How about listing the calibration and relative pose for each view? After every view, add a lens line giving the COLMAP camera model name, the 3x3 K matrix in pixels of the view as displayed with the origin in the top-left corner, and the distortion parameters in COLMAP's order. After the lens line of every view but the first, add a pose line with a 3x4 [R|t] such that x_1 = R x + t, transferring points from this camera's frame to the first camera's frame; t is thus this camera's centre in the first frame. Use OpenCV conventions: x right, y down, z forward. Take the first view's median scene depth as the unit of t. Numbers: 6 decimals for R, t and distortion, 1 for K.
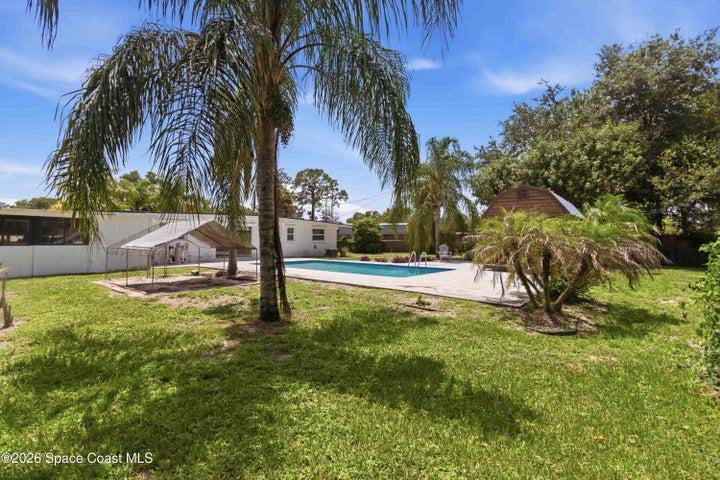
lens RADIAL K [[341.5, 0, 367.2], [0, 341.5, 229.4], [0, 0, 1]] dist [0.000632, 0.000201]
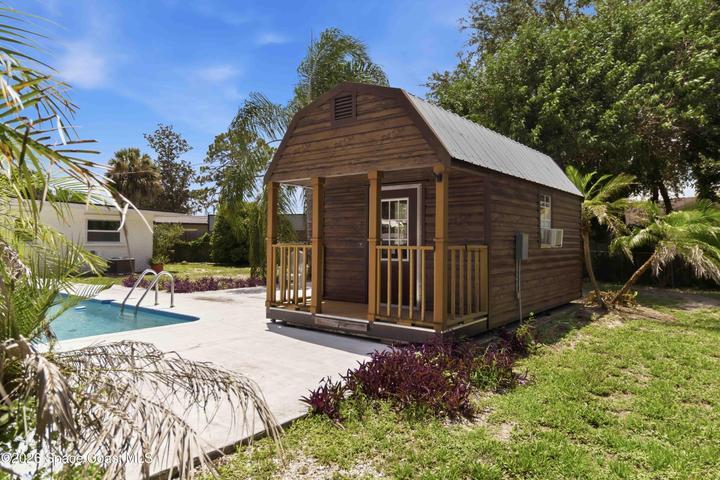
lens RADIAL K [[484.5, 0, 360.0], [0, 484.5, 240.0], [0, 0, 1]] dist [0.001686, 0.000985]
pose [[0.999739, -0.001657, -0.022799, 0.088566], [0.002311, 0.999586, 0.028678, 0.002997], [0.022742, -0.028724, 0.999329, 0.093631]]
